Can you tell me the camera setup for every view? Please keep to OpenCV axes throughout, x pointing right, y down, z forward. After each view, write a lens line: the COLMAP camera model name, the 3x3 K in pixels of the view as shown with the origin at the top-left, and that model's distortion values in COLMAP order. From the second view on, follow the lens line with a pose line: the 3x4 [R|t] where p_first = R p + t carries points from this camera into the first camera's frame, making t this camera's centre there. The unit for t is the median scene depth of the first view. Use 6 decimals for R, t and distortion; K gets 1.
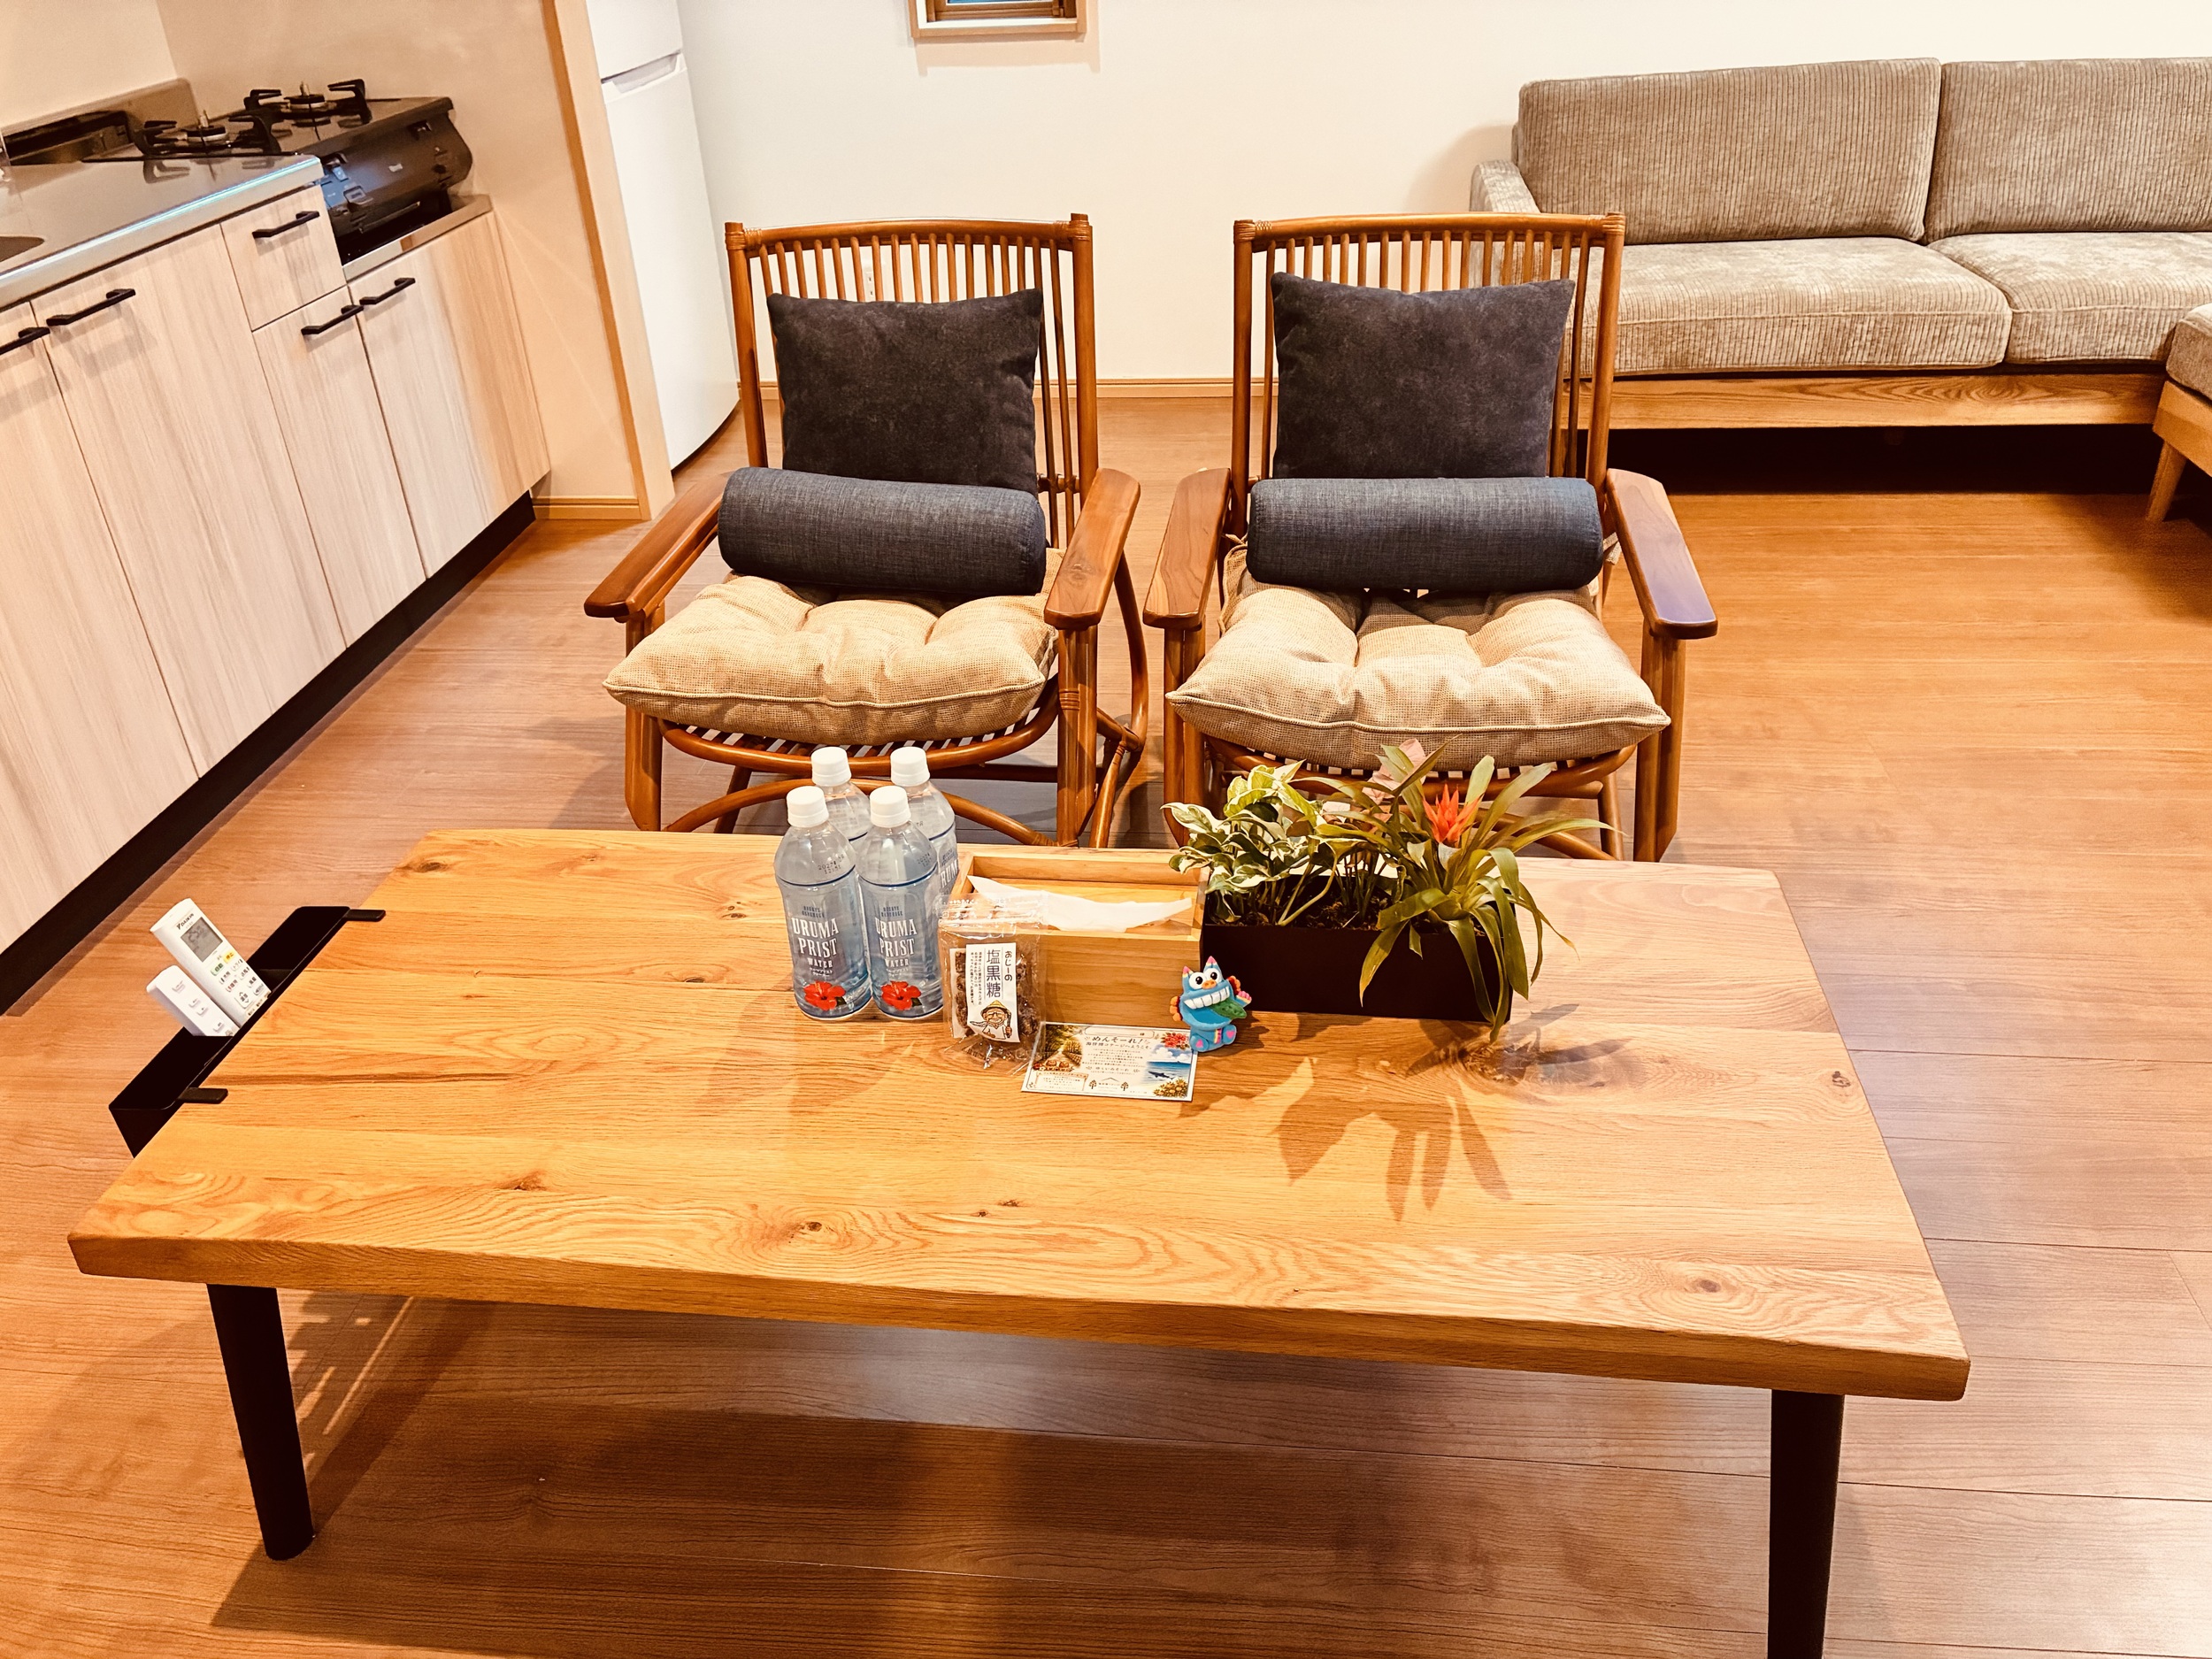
lens RADIAL K [[1667.6, 0, 1113.5], [0, 1667.6, 837.4], [0, 0, 1]] dist [0.010260, -0.014719]
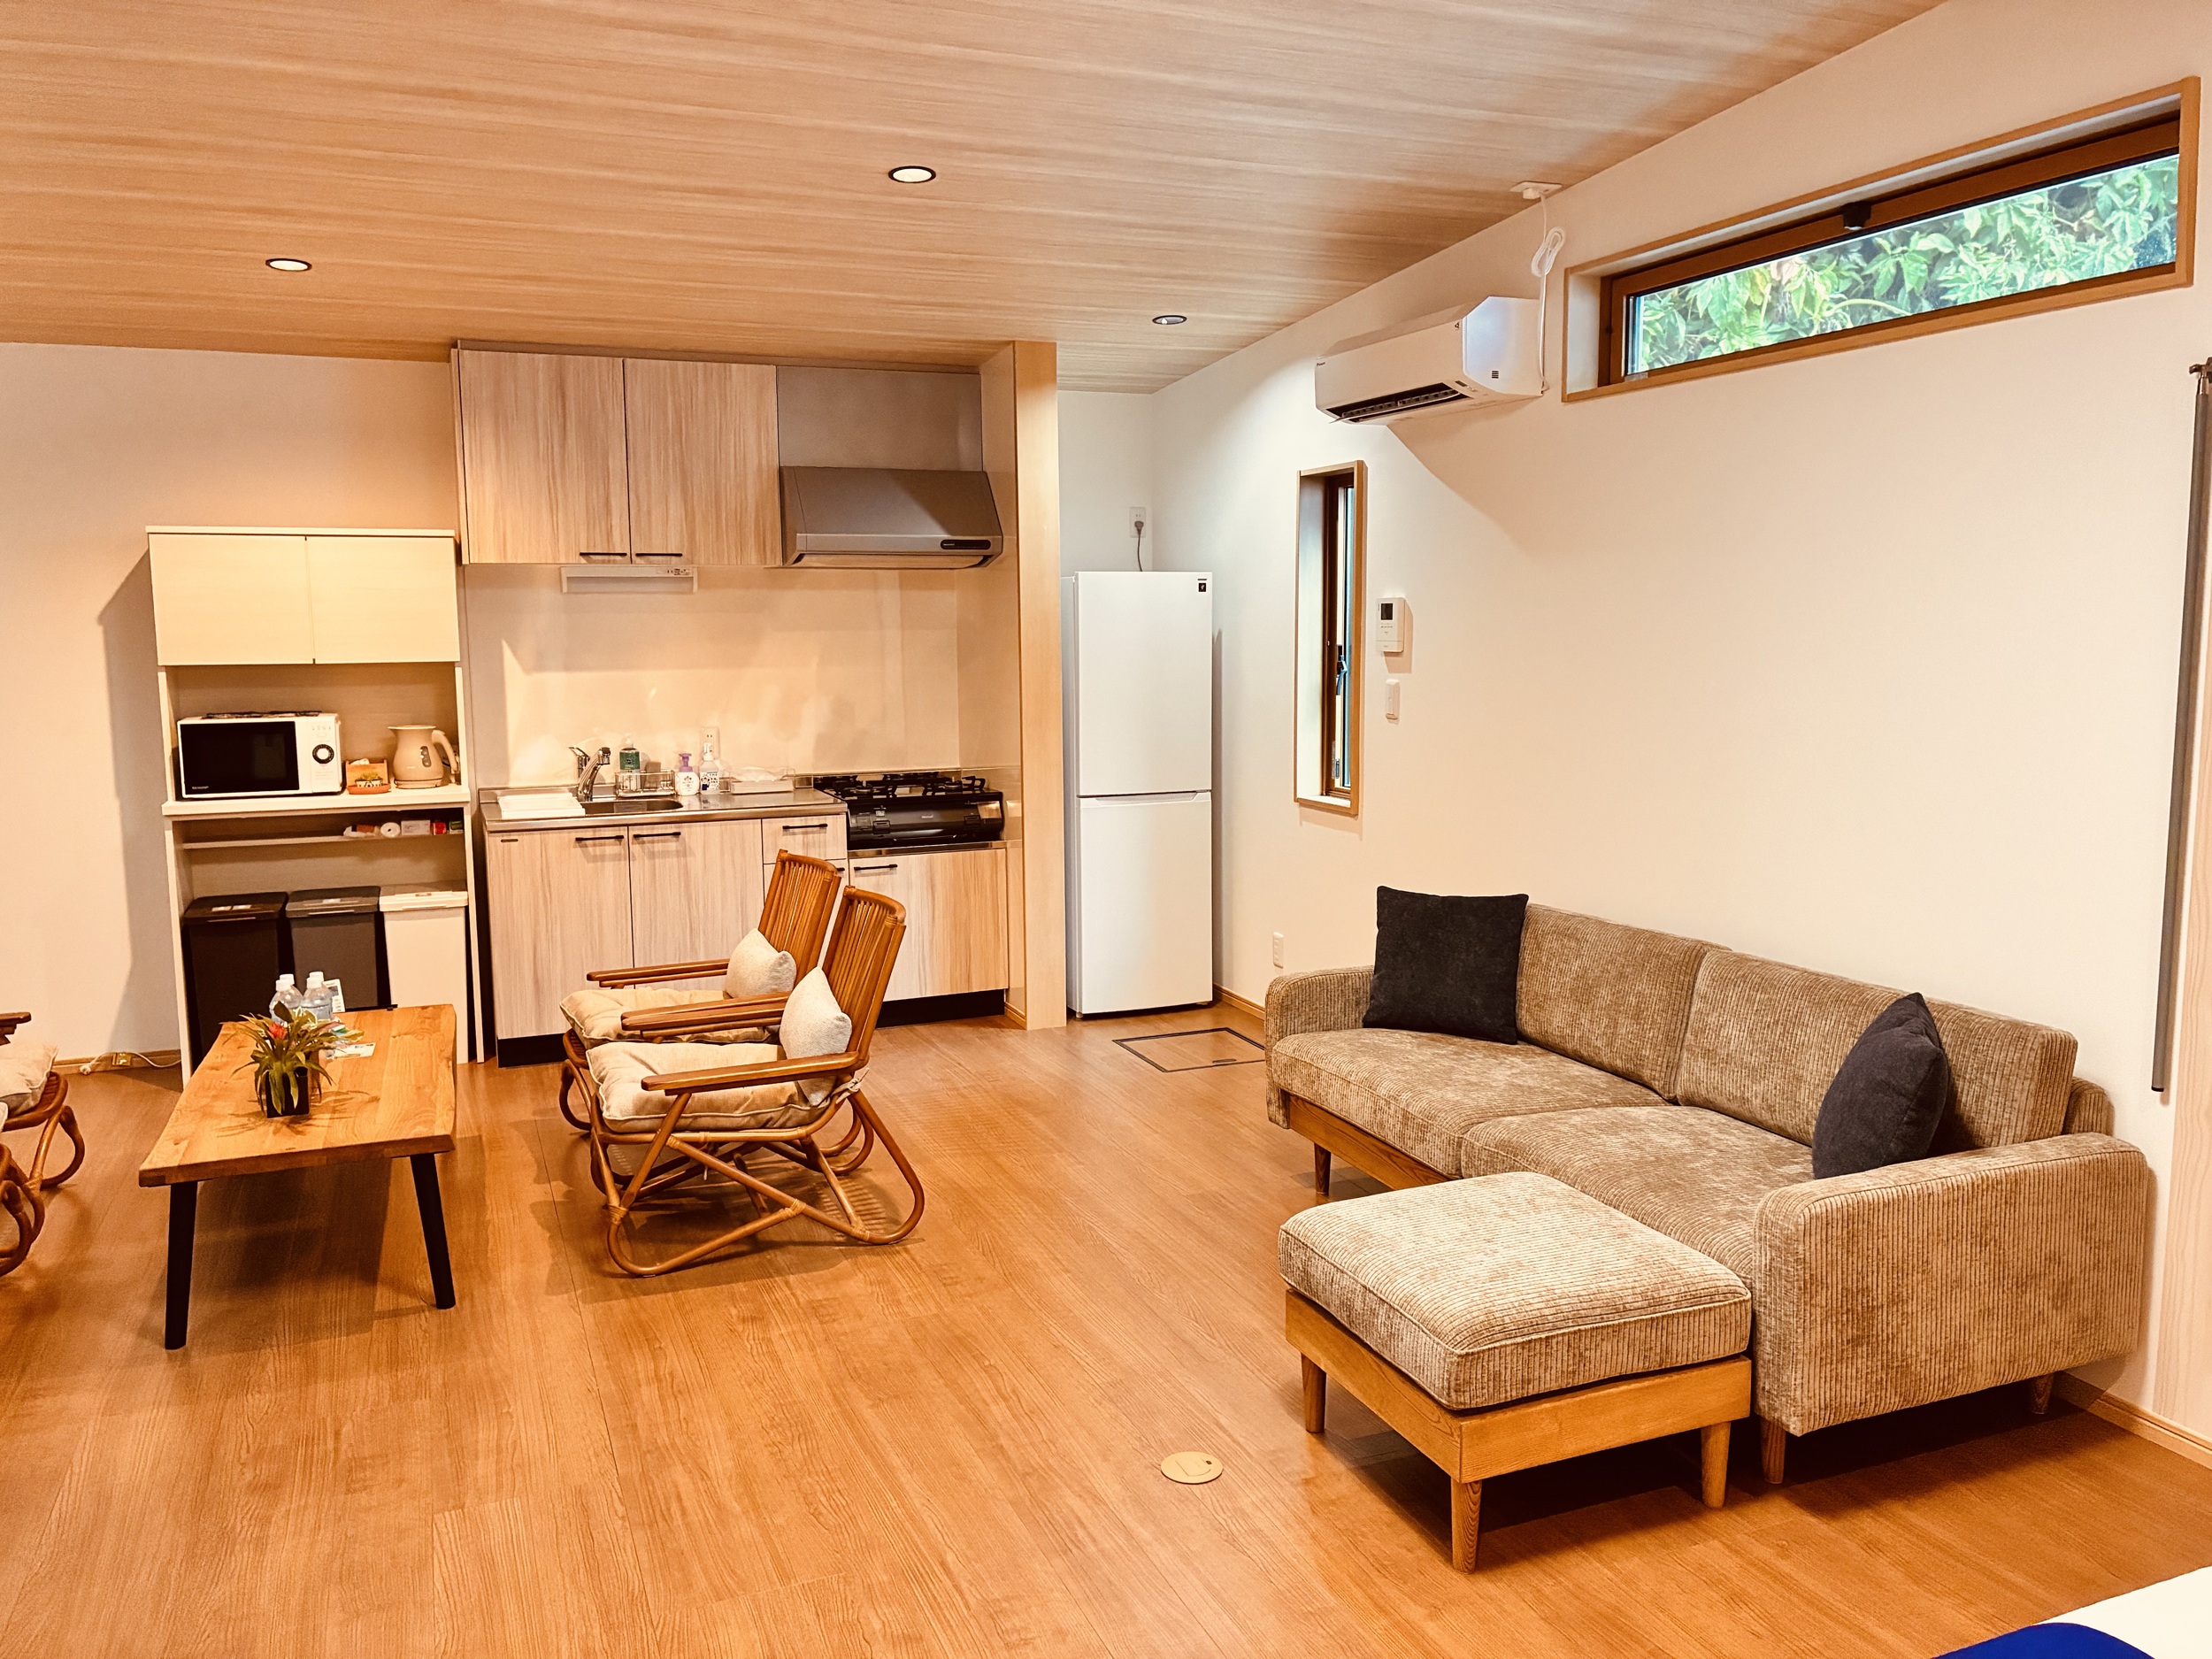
lens RADIAL K [[1667.6, 0, 1109.4], [0, 1667.6, 830.6], [0, 0, 1]] dist [0.010260, -0.014719]
pose [[0.473132, 0.150592, -0.868025, 1.887101], [-0.469854, 0.876593, -0.104024, -0.366936], [0.745240, 0.457062, 0.485501, 0.248773]]
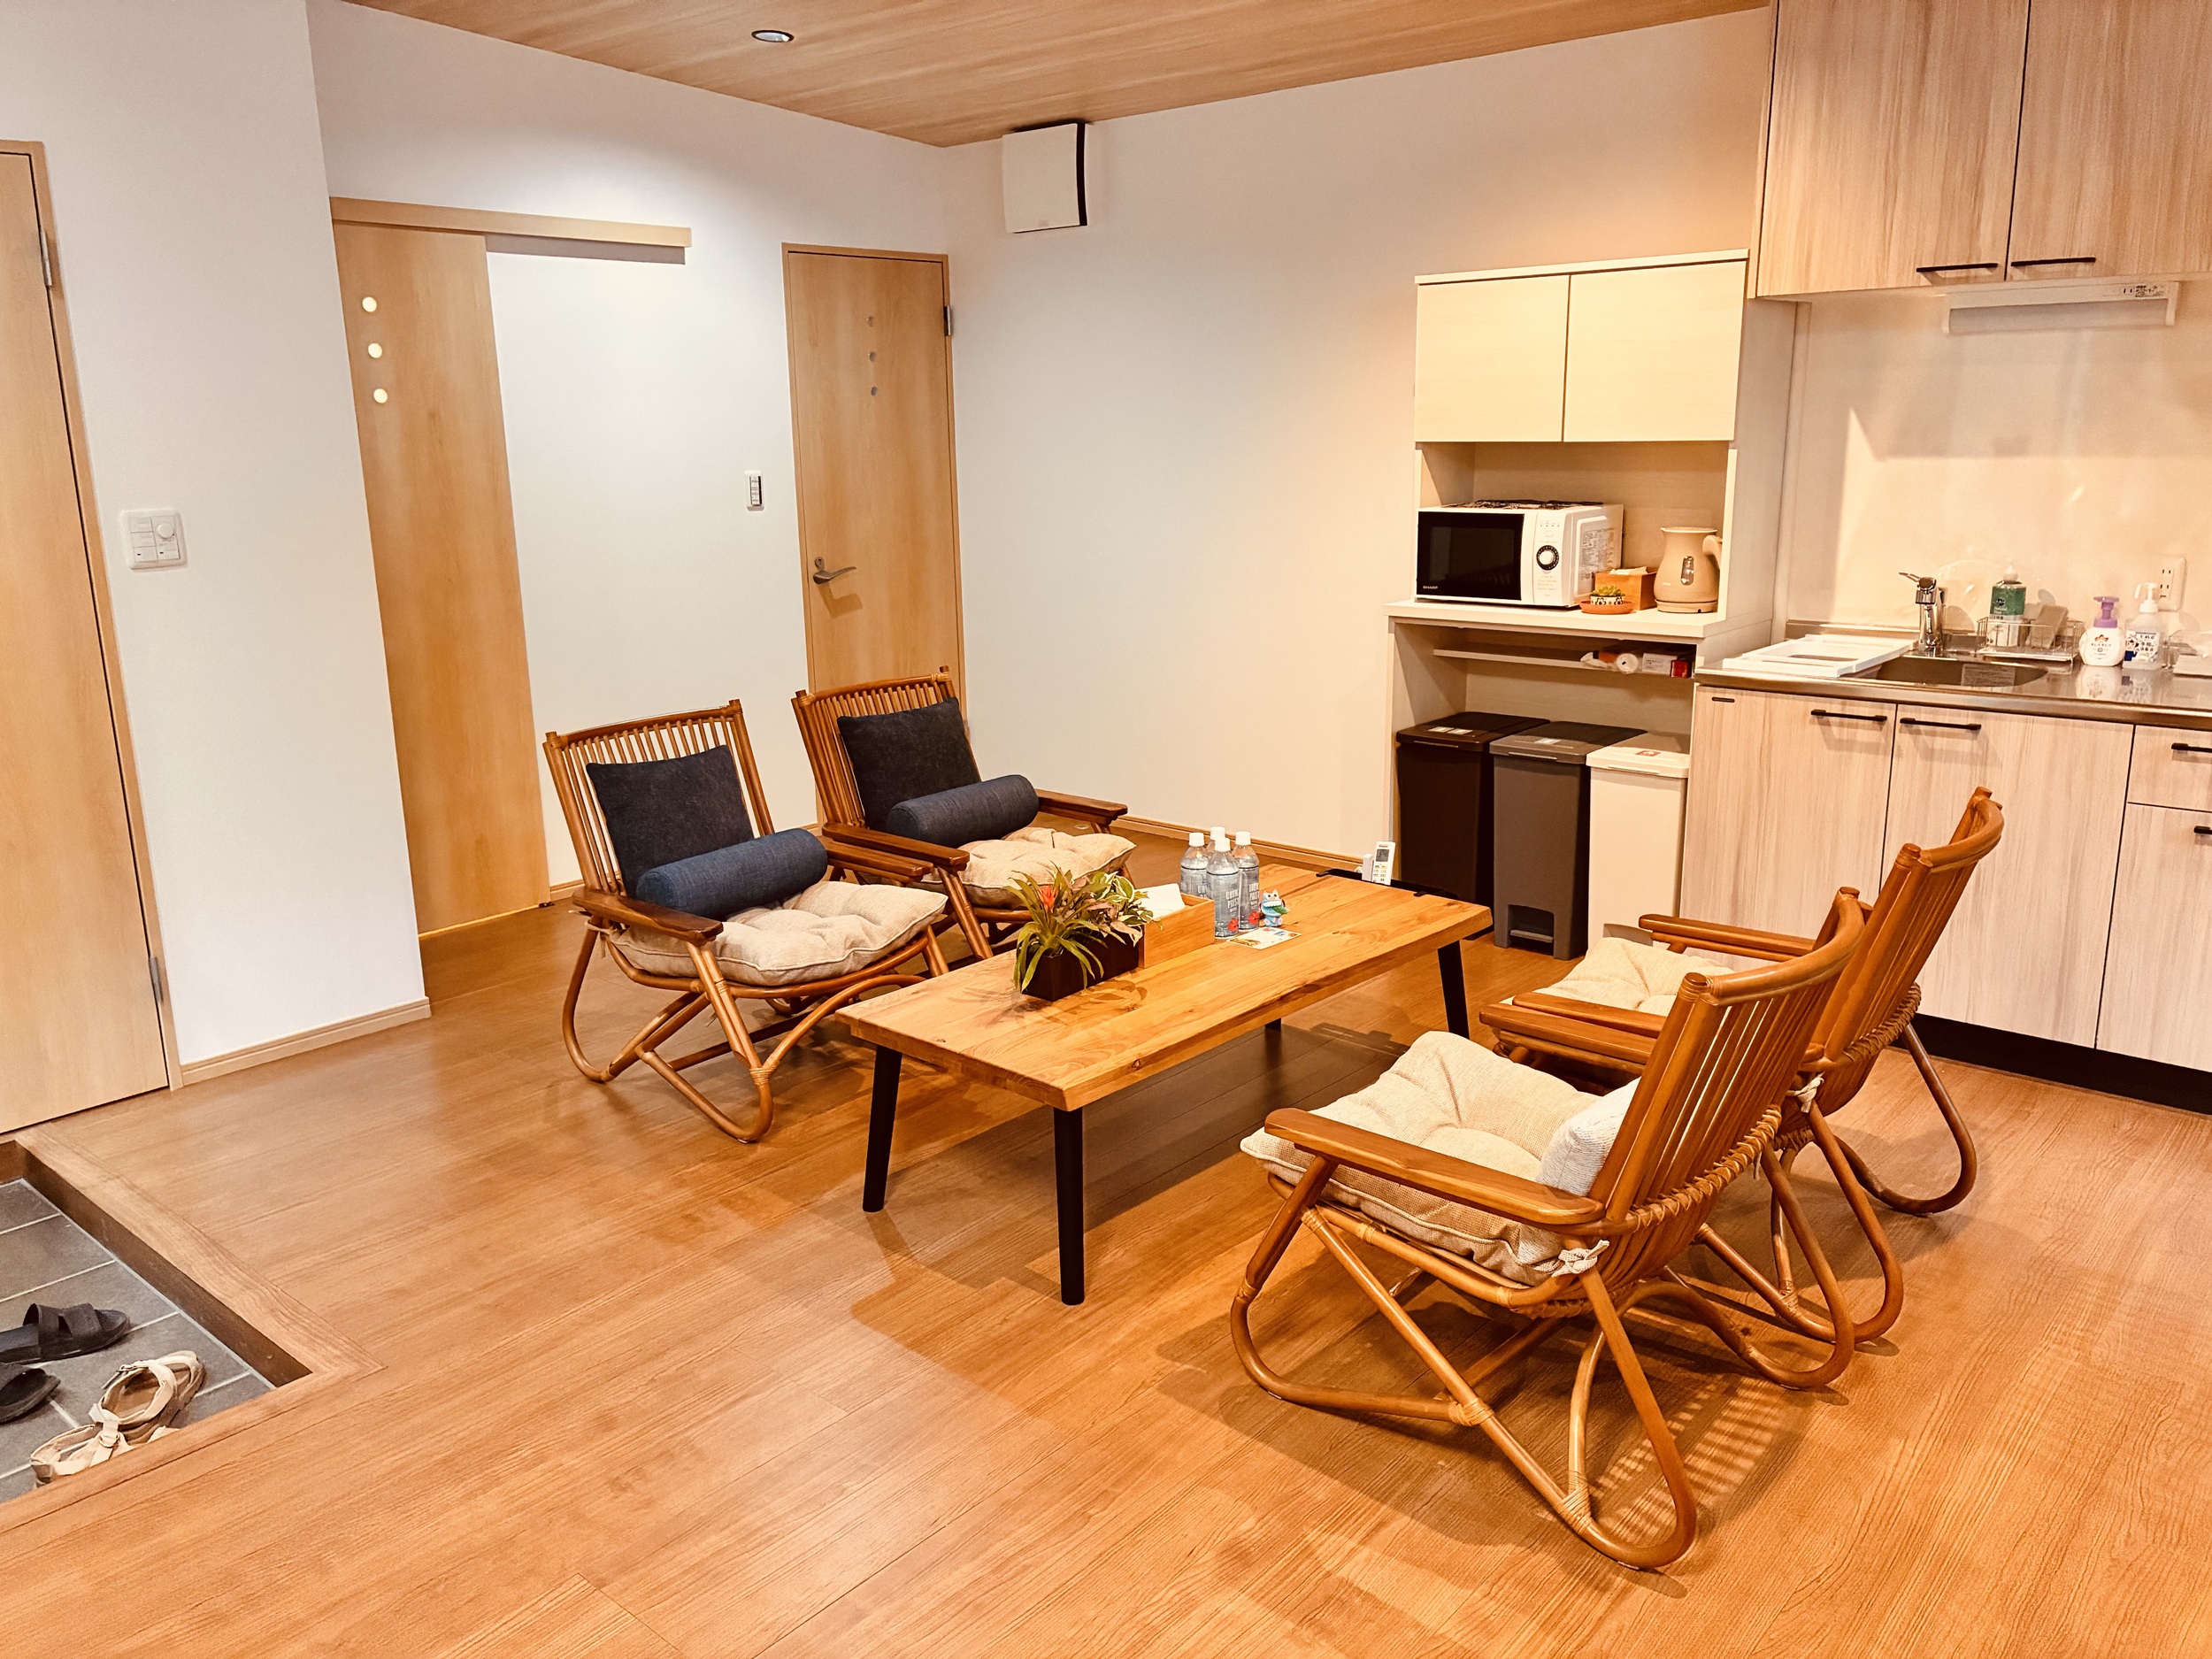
lens RADIAL K [[1667.6, 0, 1101.3], [0, 1667.6, 827.4], [0, 0, 1]] dist [0.010260, -0.014719]
pose [[-0.587093, 0.245030, -0.771546, 1.109387], [-0.382760, 0.755800, 0.531283, -0.761783], [0.713314, 0.607229, -0.349937, 1.002123]]
